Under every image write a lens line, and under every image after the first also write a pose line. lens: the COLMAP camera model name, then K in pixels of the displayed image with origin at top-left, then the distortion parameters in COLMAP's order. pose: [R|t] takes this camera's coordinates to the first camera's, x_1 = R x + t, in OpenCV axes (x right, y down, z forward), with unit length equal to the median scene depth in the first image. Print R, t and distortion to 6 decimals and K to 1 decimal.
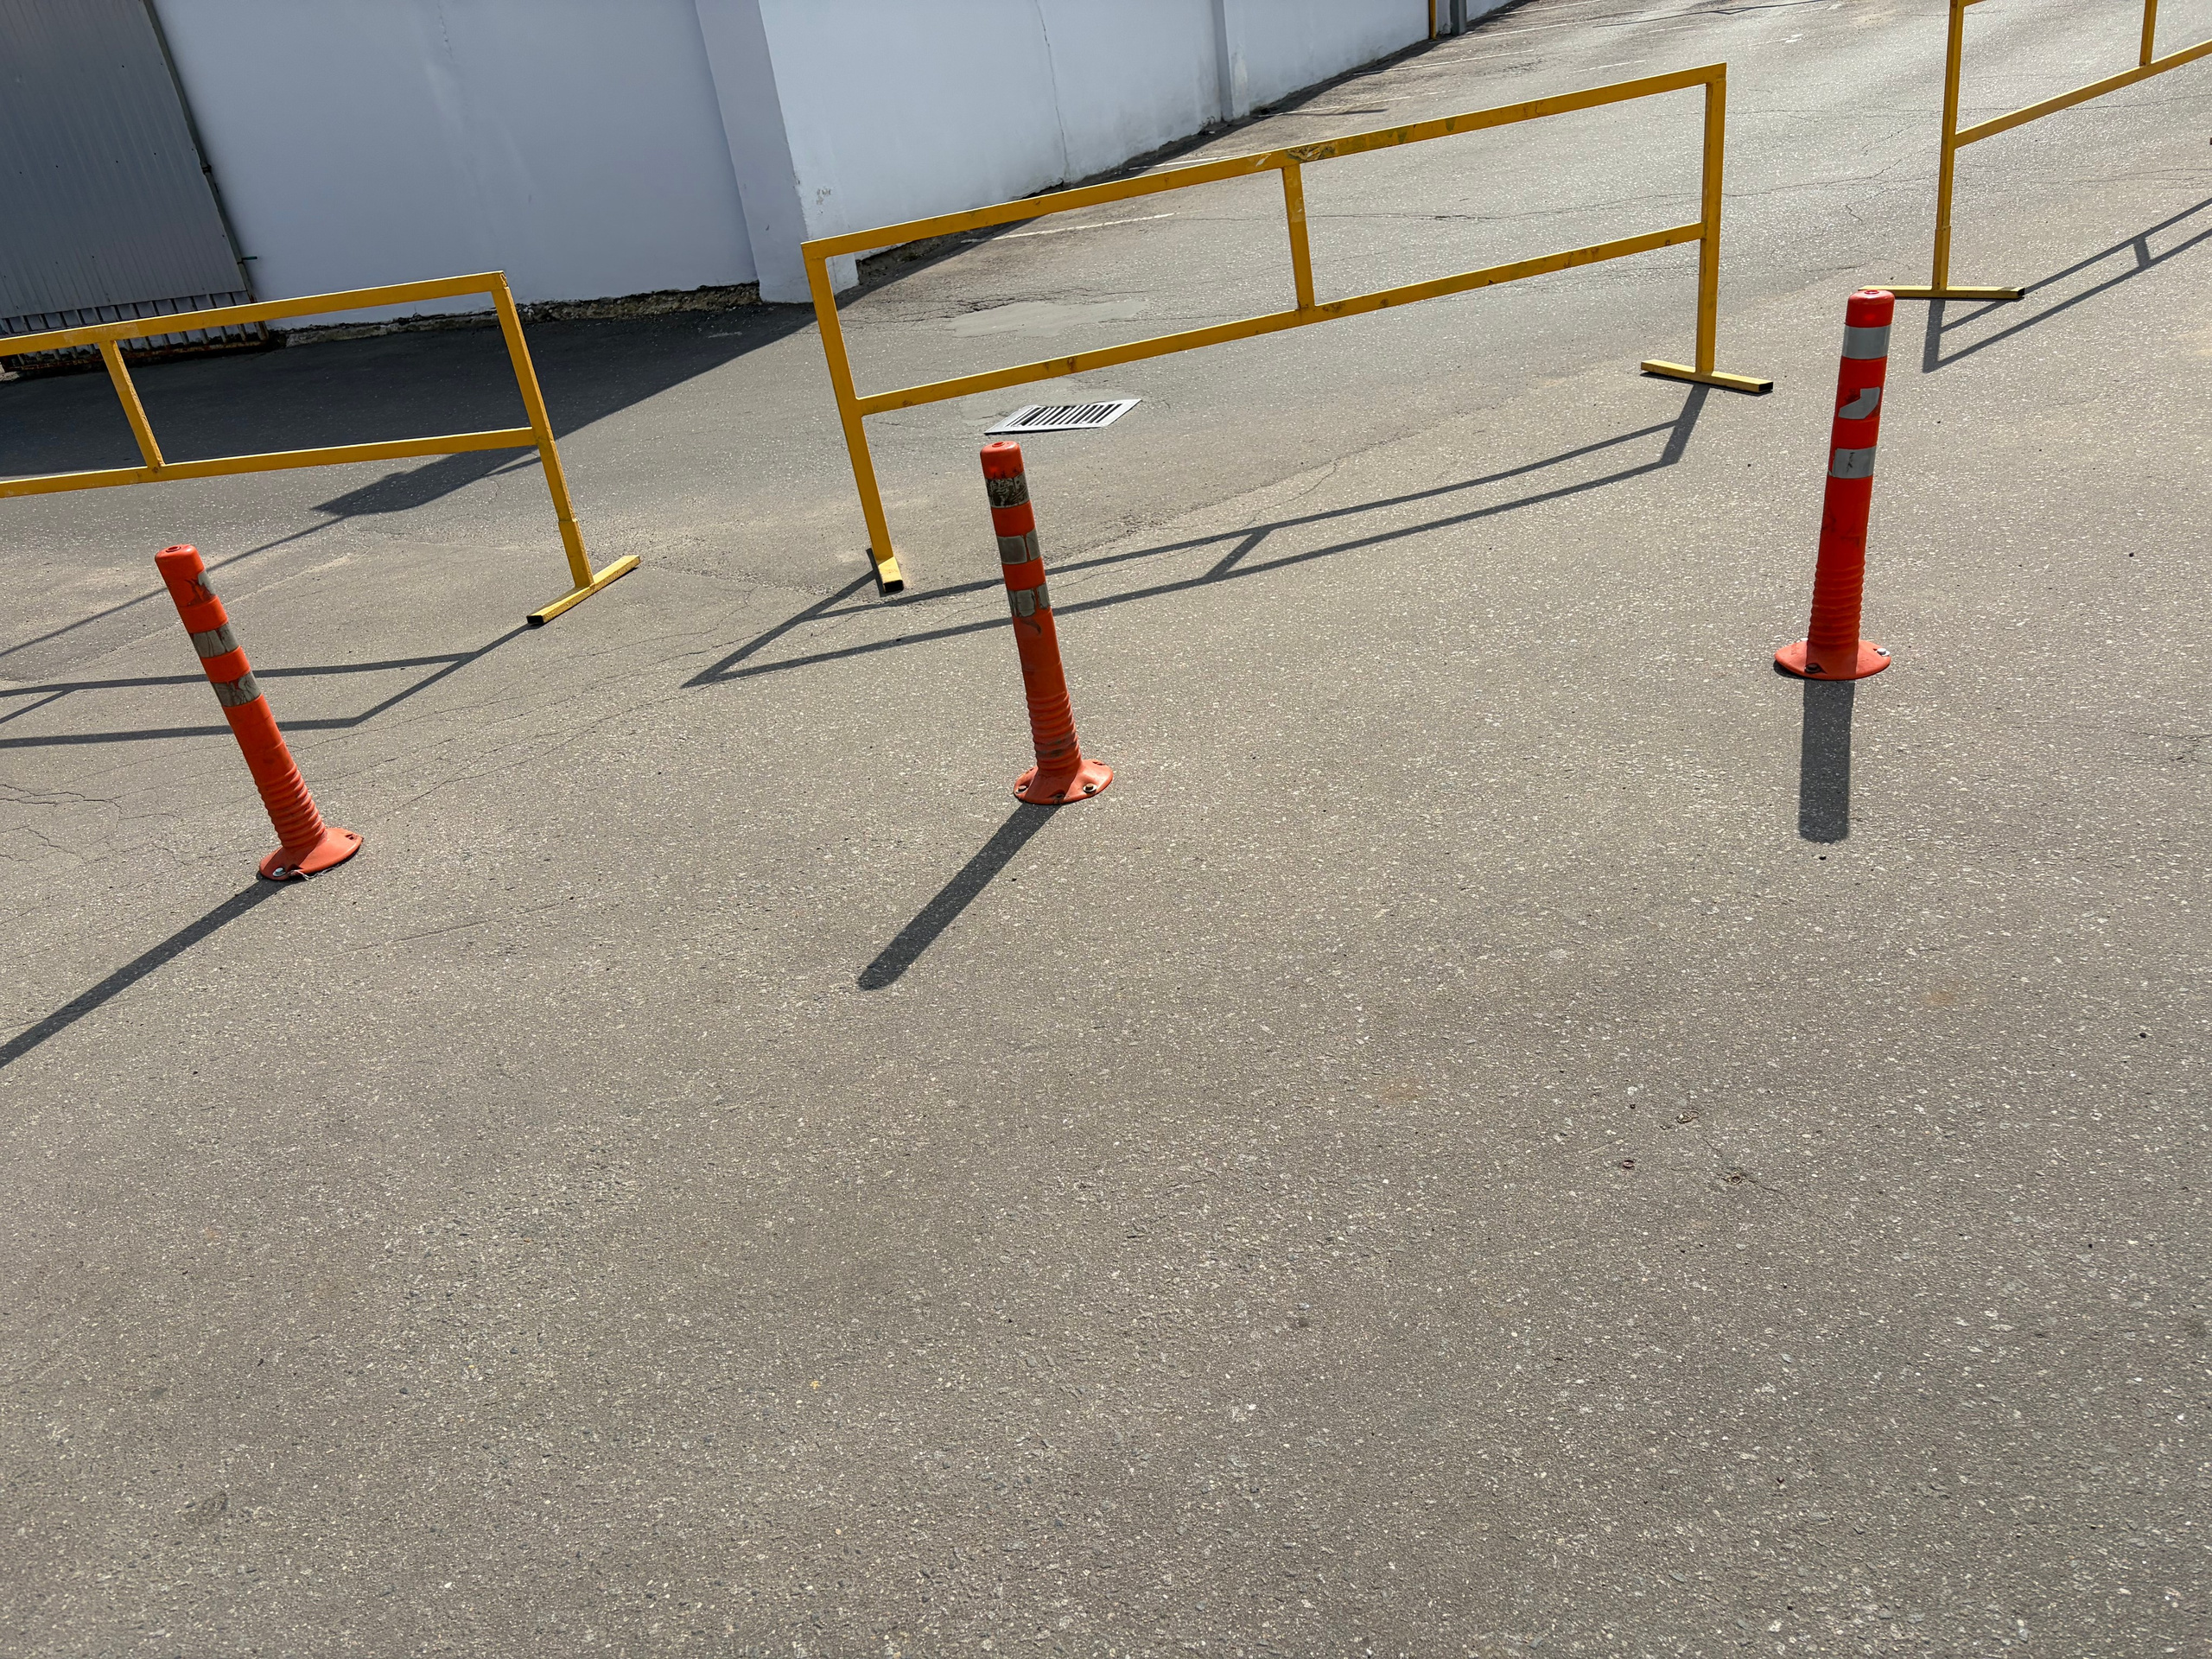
lens RADIAL K [[1664.0, 0, 1118.6], [0, 1664.0, 824.4], [0, 0, 1]] dist [0.053874, -0.060791]
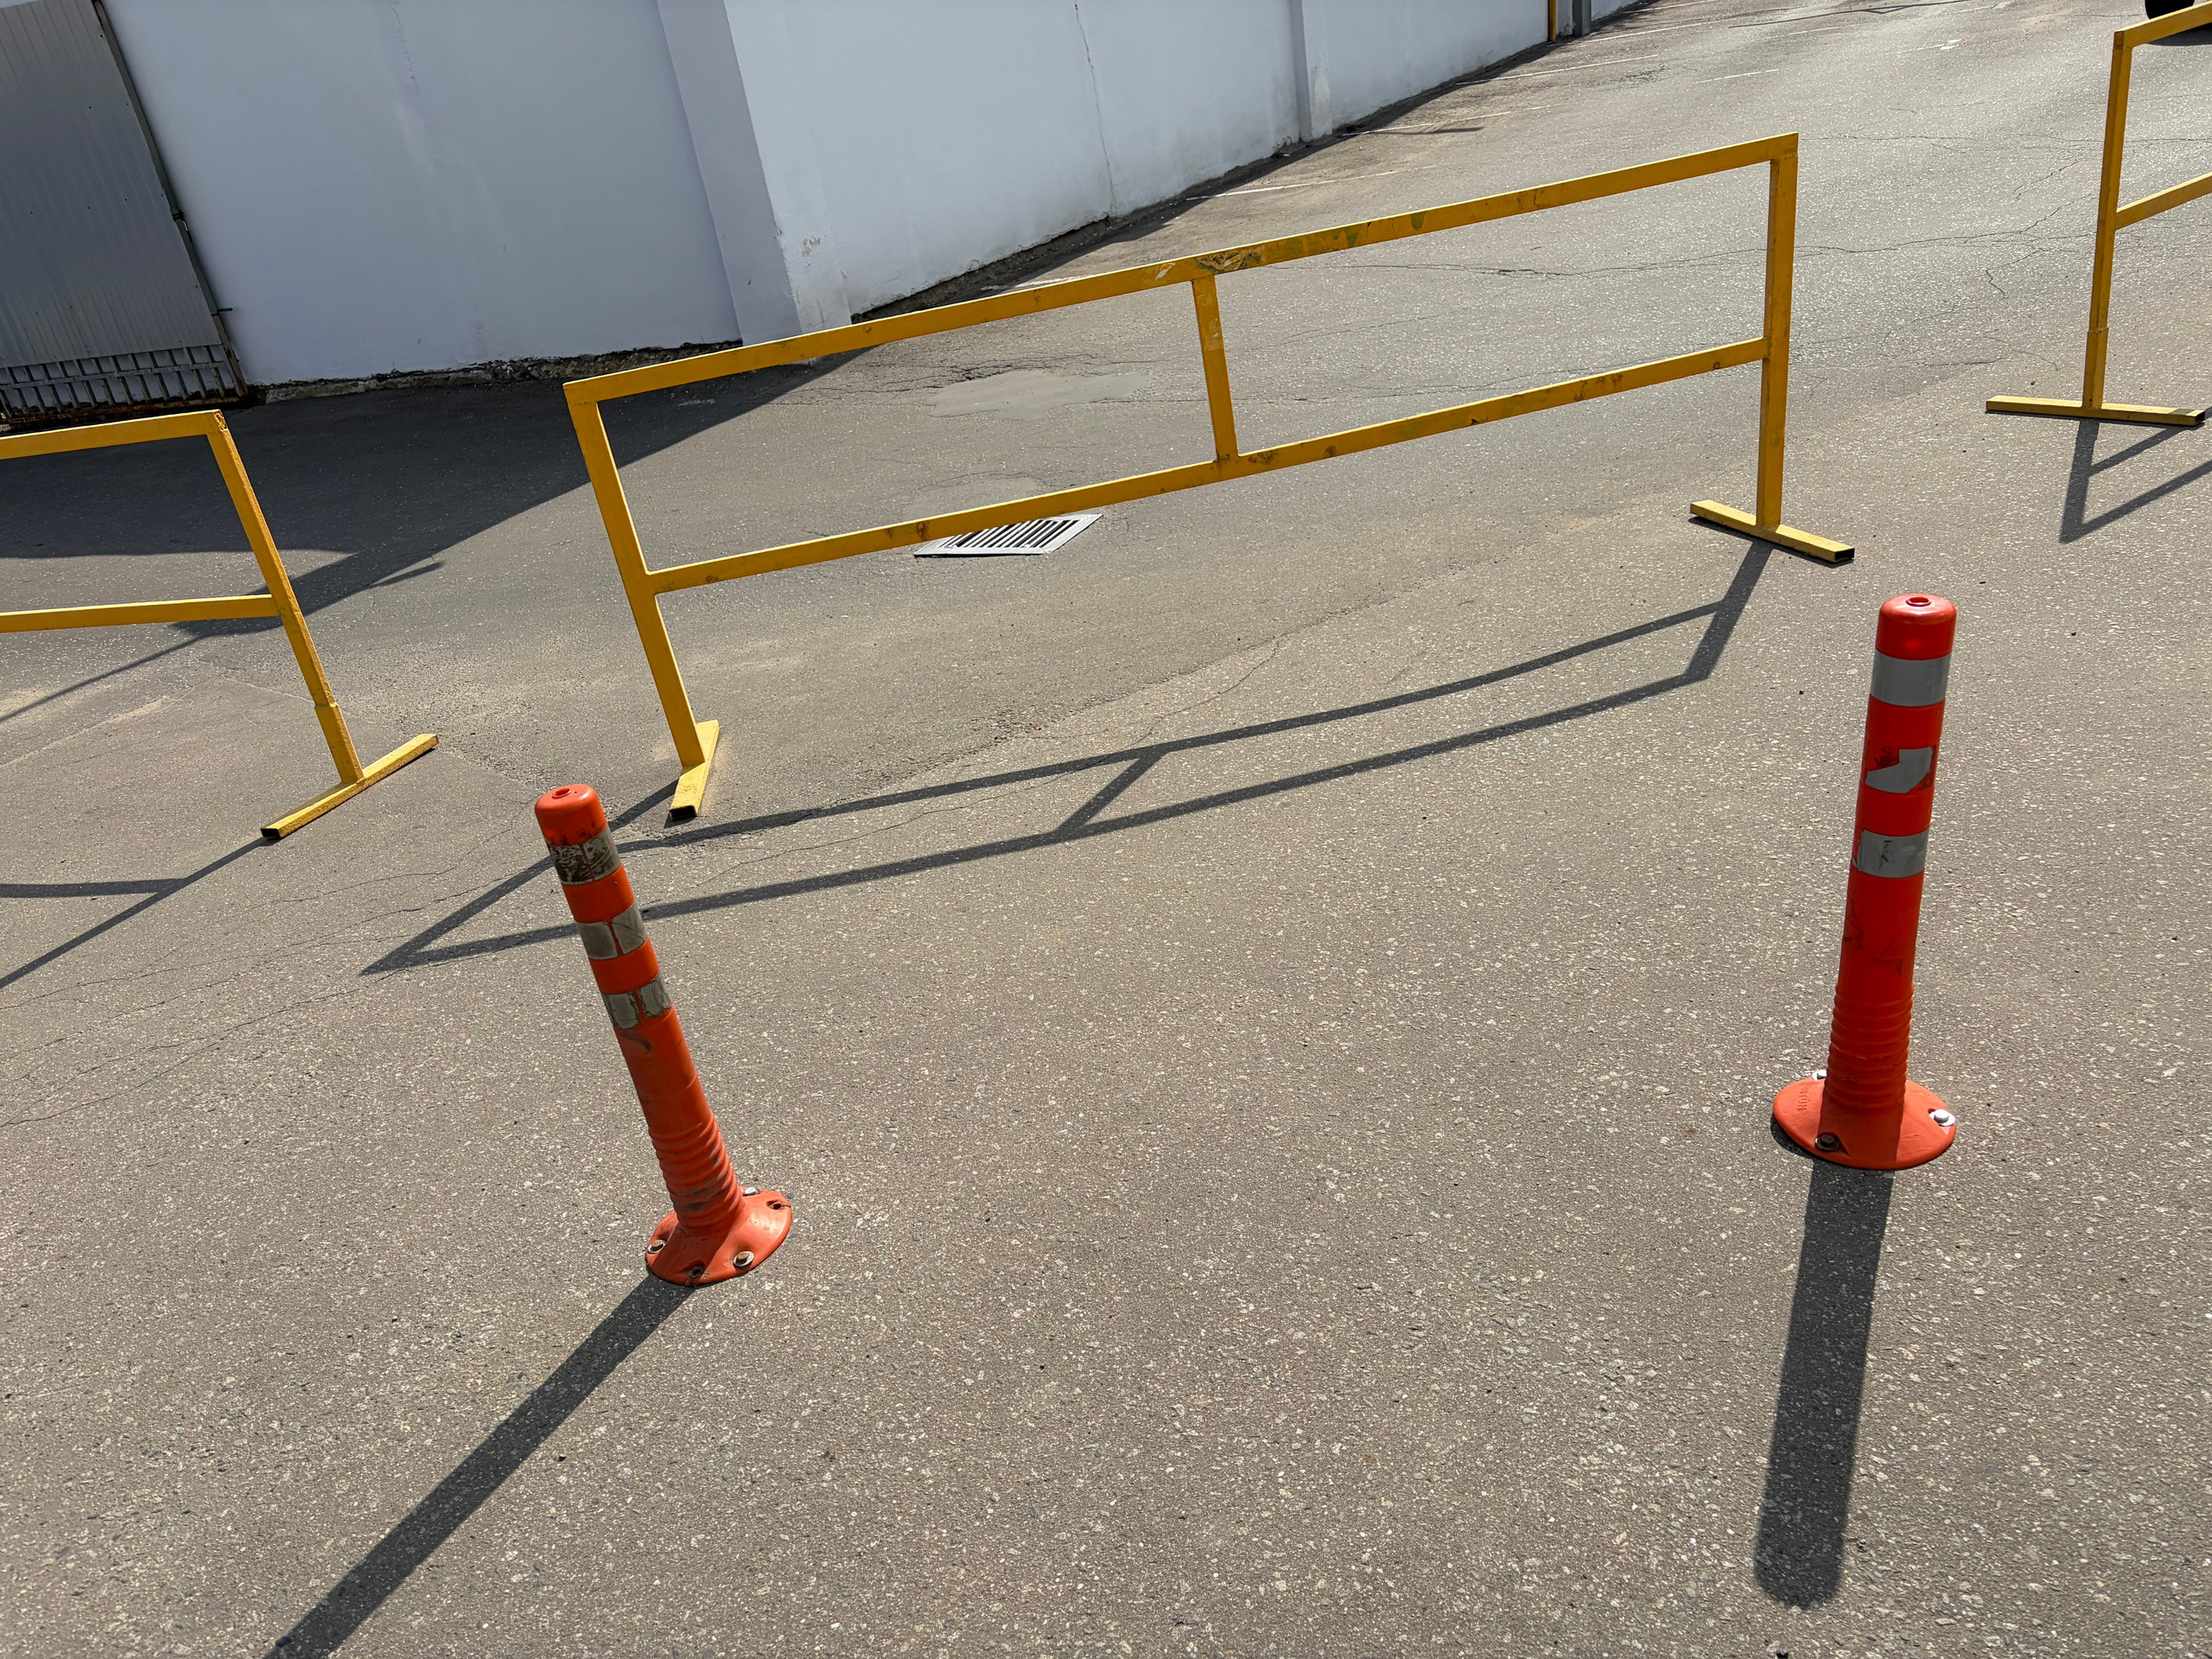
lens RADIAL K [[1664.0, 0, 1115.9], [0, 1664.0, 835.3], [0, 0, 1]] dist [0.053874, -0.060791]
pose [[0.996484, 0.024244, -0.080203, 0.142892], [-0.023465, 0.999668, 0.010643, -0.158906], [0.080435, -0.008723, 0.996722, 0.253223]]
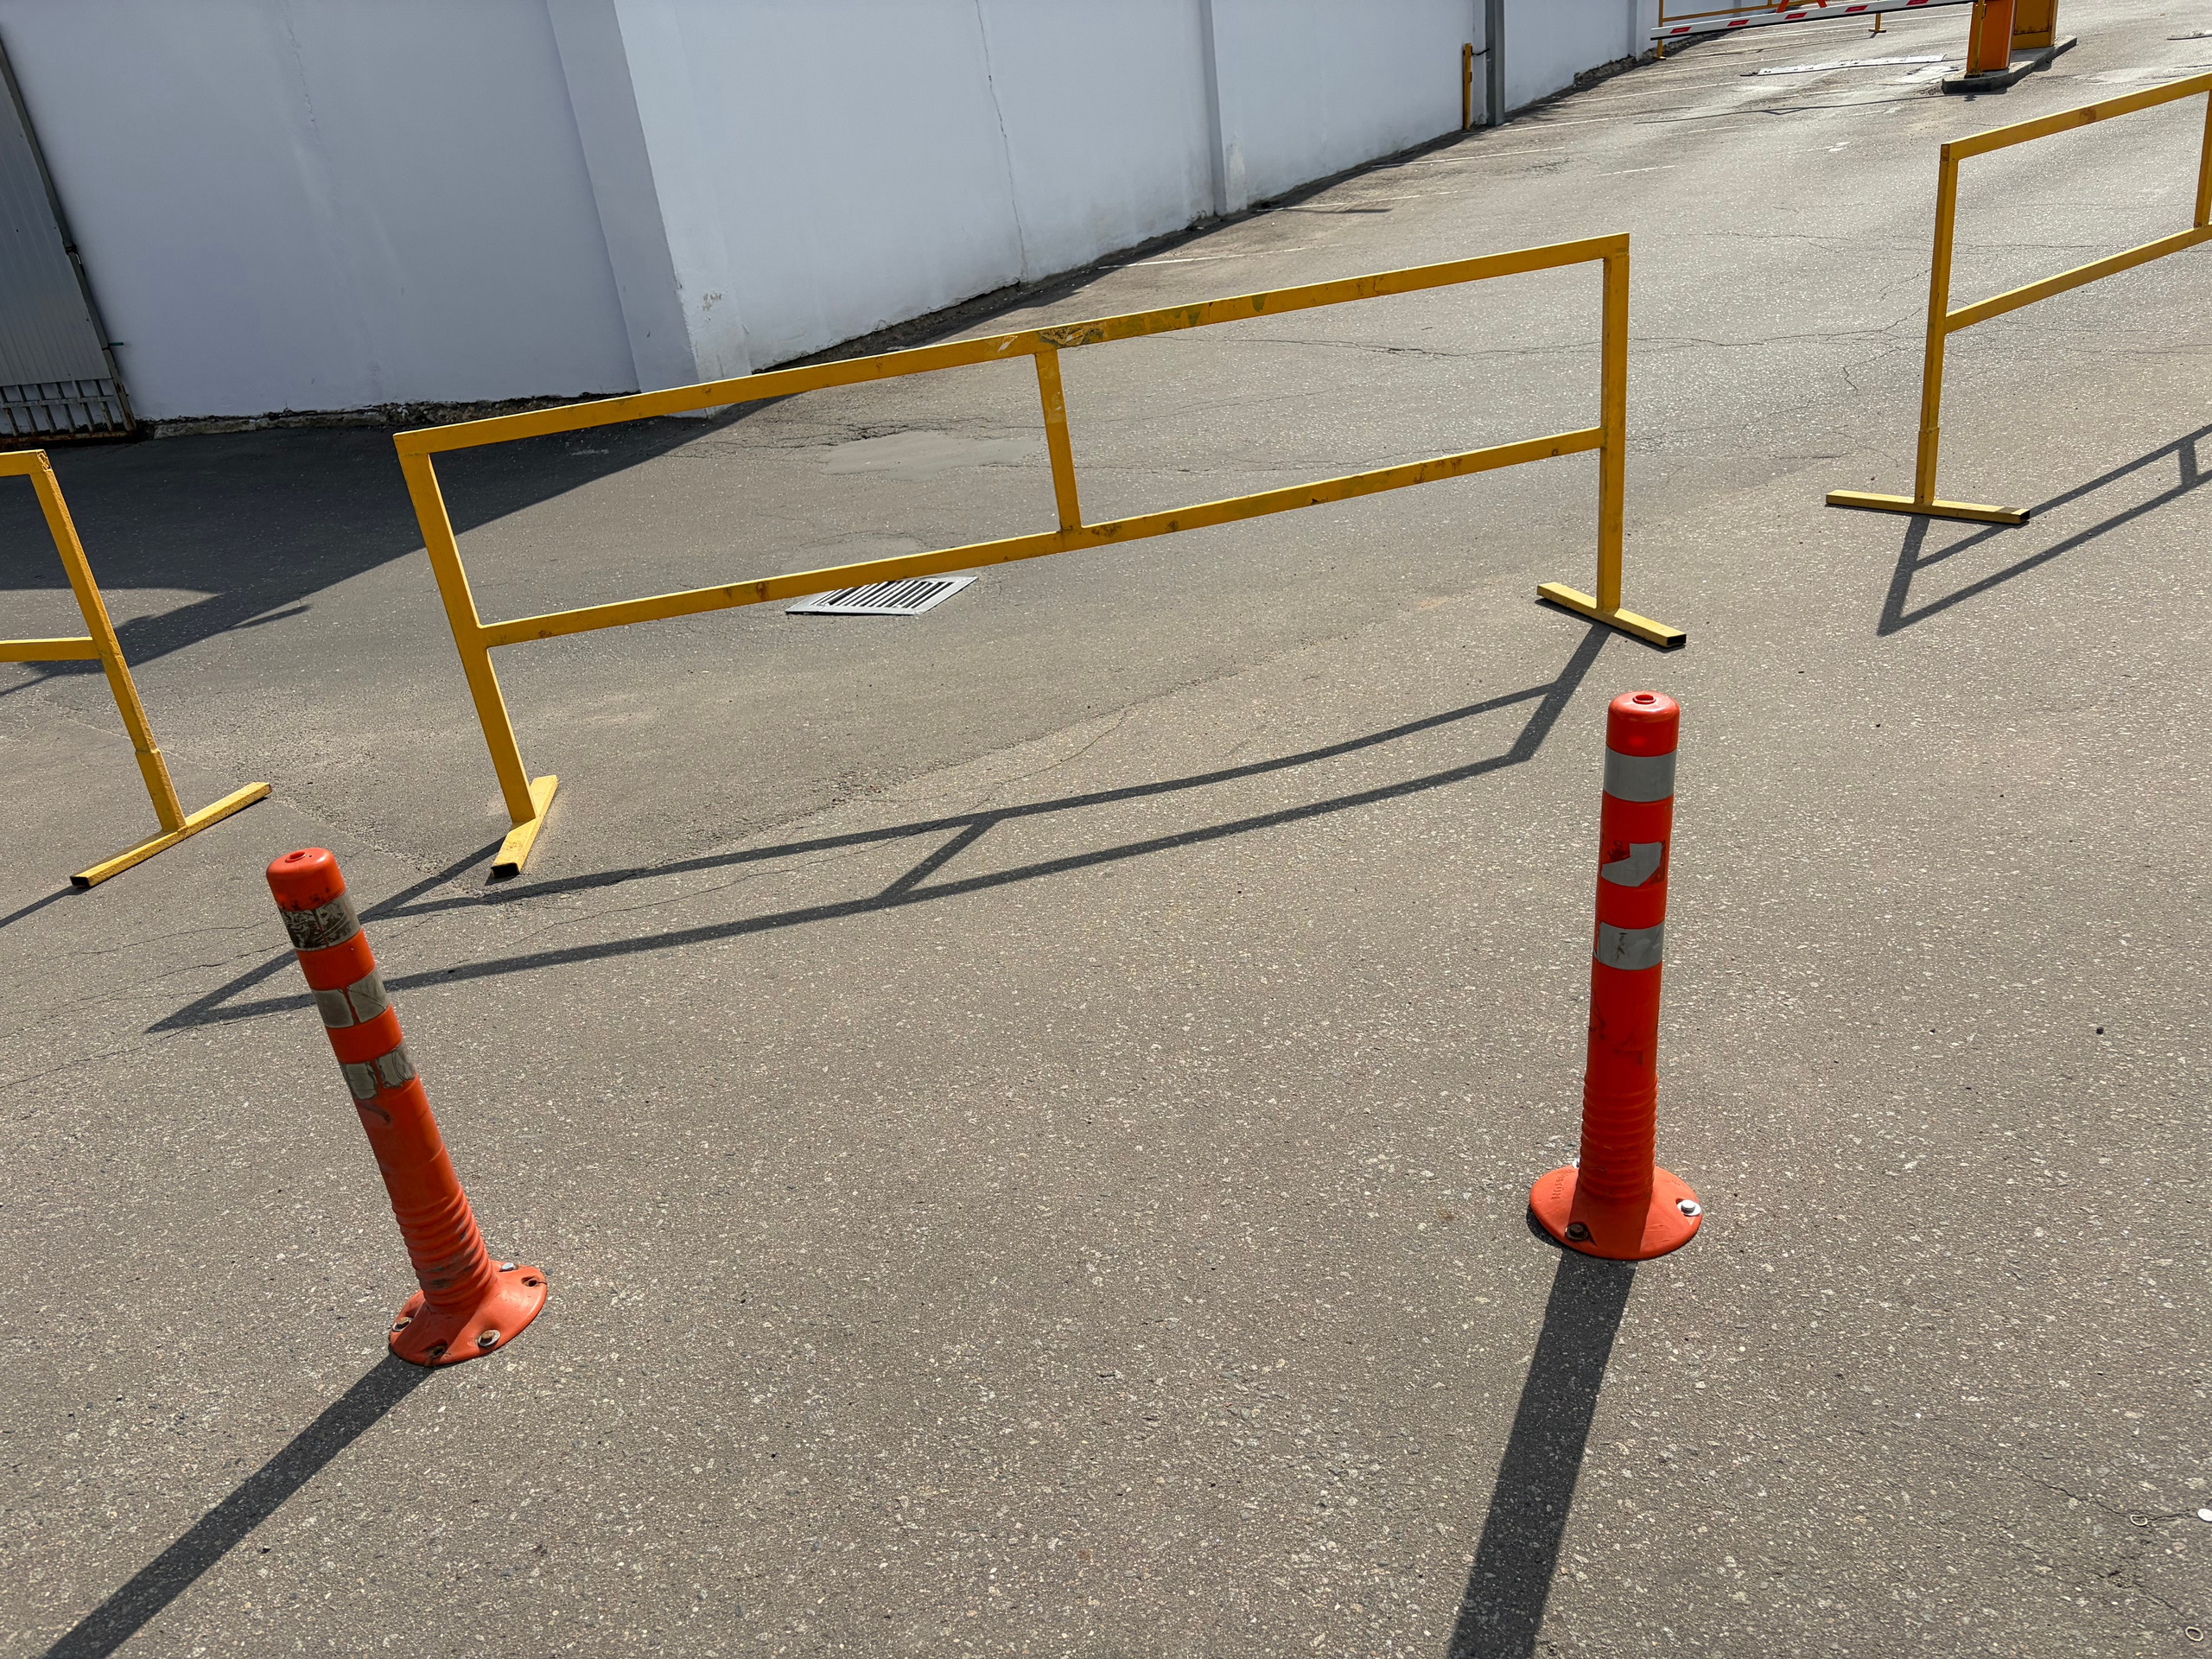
lens RADIAL K [[1664.0, 0, 1118.7], [0, 1664.0, 829.5], [0, 0, 1]] dist [0.053874, -0.060791]
pose [[0.998310, 0.043129, -0.038961, 0.192555], [-0.044220, 0.998641, -0.027598, -0.166910], [0.037717, 0.029275, 0.998860, 0.258525]]
